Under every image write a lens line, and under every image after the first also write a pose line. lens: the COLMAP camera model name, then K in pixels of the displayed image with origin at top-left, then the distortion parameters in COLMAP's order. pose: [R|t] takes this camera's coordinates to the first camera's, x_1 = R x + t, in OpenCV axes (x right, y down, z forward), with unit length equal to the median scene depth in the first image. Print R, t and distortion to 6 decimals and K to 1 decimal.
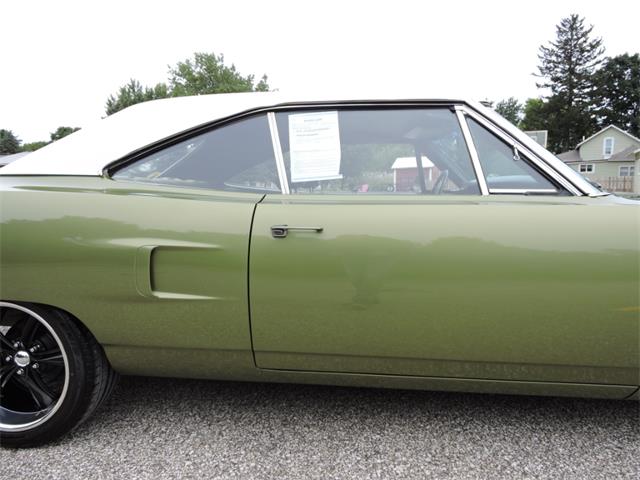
lens RADIAL K [[454.1, 0, 322.1], [0, 454.1, 237.6], [0, 0, 1]] dist [0.000027, -0.007379]
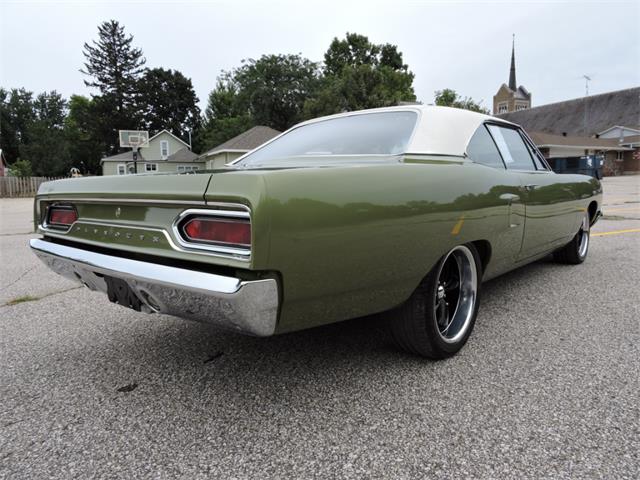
lens RADIAL K [[454.1, 0, 322.6], [0, 454.1, 239.6], [0, 0, 1]] dist [0.000027, -0.007379]
pose [[0.588367, -0.107366, 0.801434, -0.057697], [0.102710, 0.993040, 0.057631, 0.000855], [-0.802044, 0.048407, 0.595300, 0.011470]]
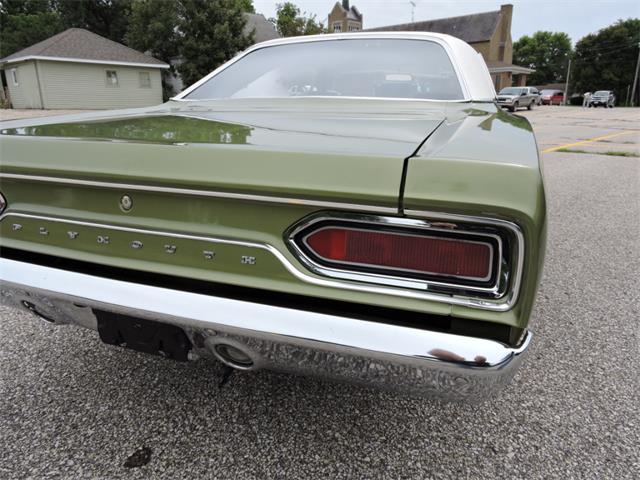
lens RADIAL K [[454.1, 0, 323.1], [0, 454.1, 239.0], [0, 0, 1]] dist [0.000027, -0.007379]
pose [[0.271432, -0.274831, 0.922384, -0.055535], [0.093359, 0.961362, 0.258972, -0.003468], [-0.957919, 0.015820, 0.286602, 0.029538]]
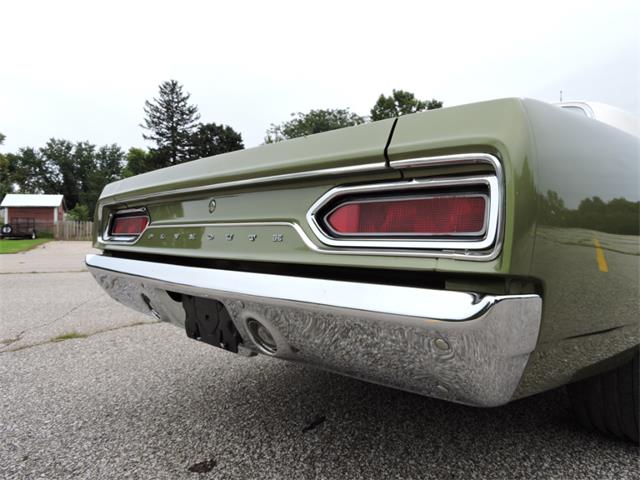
lens RADIAL K [[454.1, 0, 323.0], [0, 454.1, 240.7], [0, 0, 1]] dist [0.000027, -0.007379]
pose [[0.656451, -0.001778, 0.754366, -0.053550], [0.074473, 0.995265, -0.062462, 0.002821], [-0.750683, 0.097183, 0.653475, 0.023643]]
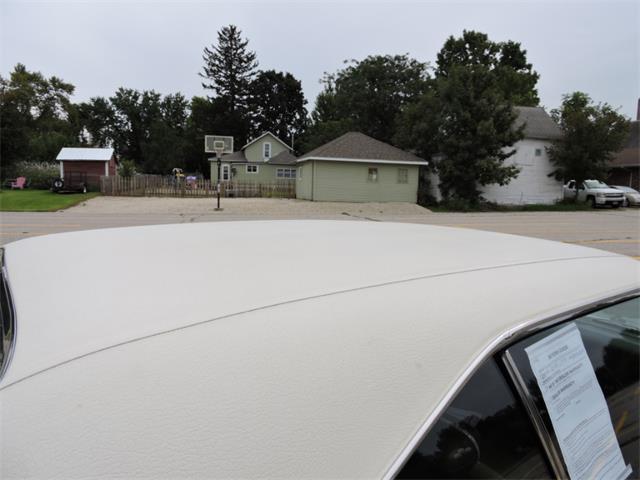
lens RADIAL K [[454.1, 0, 320.7], [0, 454.1, 240.6], [0, 0, 1]] dist [0.000027, -0.007379]
pose [[0.764057, -0.056288, 0.642688, -0.015055], [0.038703, 0.998392, 0.041429, -0.011134], [-0.643986, -0.006780, 0.765007, 0.021349]]
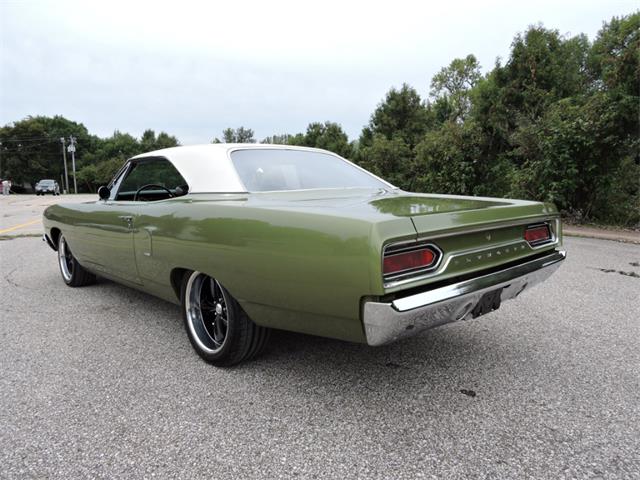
lens RADIAL K [[454.1, 0, 316.2], [0, 454.1, 241.0], [0, 0, 1]] dist [0.000027, -0.007379]
pose [[-0.739402, -0.066349, 0.669986, -0.055656], [0.085181, 0.977916, 0.190850, -0.009522], [-0.667853, 0.198185, -0.717422, 0.082274]]
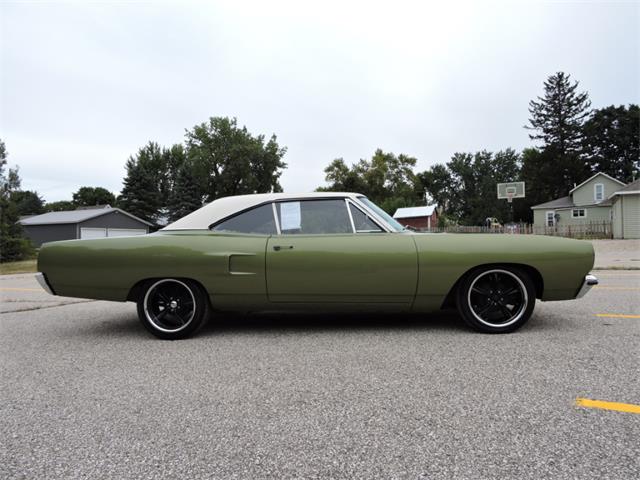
lens RADIAL K [[454.1, 0, 323.8], [0, 454.1, 237.9], [0, 0, 1]] dist [0.000027, -0.007379]
pose [[0.999500, -0.025019, -0.019351, 0.006091], [0.022734, 0.993627, -0.110406, 0.005878], [0.021990, 0.109911, 0.993698, -0.042825]]
